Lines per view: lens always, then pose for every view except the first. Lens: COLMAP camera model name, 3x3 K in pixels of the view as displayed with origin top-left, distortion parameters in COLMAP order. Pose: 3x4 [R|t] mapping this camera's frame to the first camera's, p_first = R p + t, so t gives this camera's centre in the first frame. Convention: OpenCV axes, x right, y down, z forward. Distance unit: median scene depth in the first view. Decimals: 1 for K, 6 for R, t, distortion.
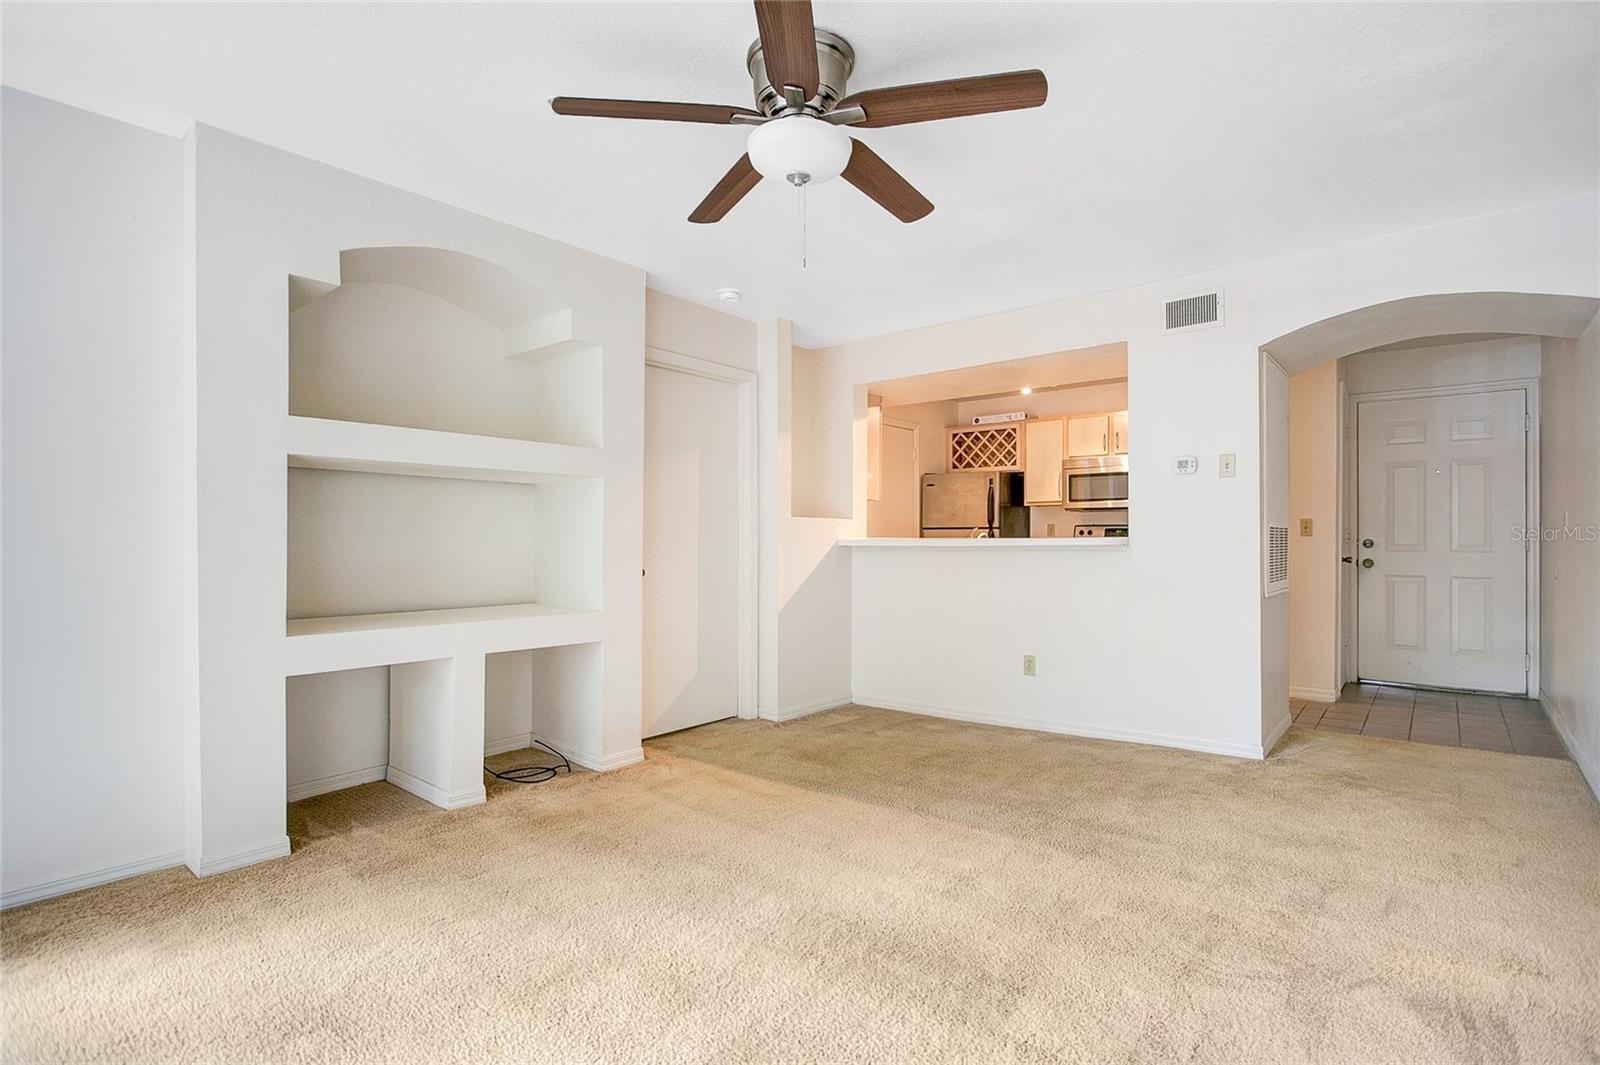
lens RADIAL K [[803.6, 0, 800.0], [0, 803.6, 532.5], [0, 0, 1]] dist [-0.012558, 0.000175]
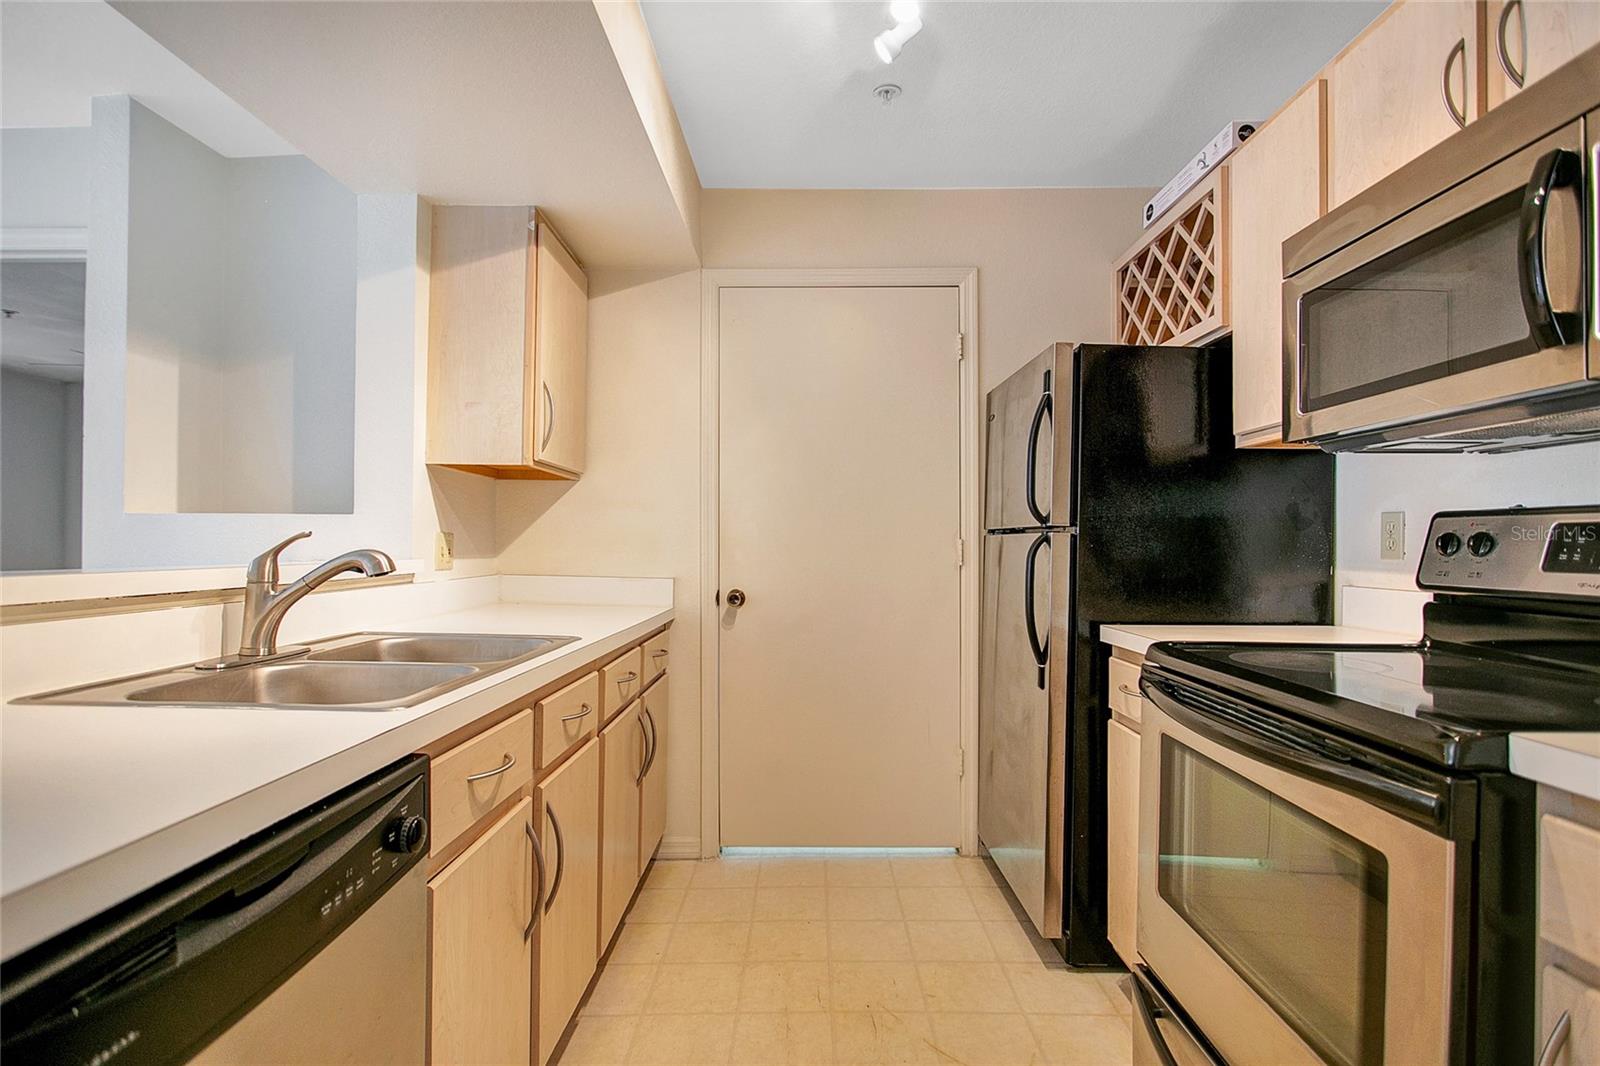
lens RADIAL K [[803.6, 0, 800.0], [0, 803.6, 533.0], [0, 0, 1]] dist [-0.012558, 0.000175]
pose [[0.624660, -0.014463, -0.780763, 0.613596], [0.000646, 0.999838, -0.018004, 0.000438], [0.780897, 0.010742, 0.624568, 1.078757]]
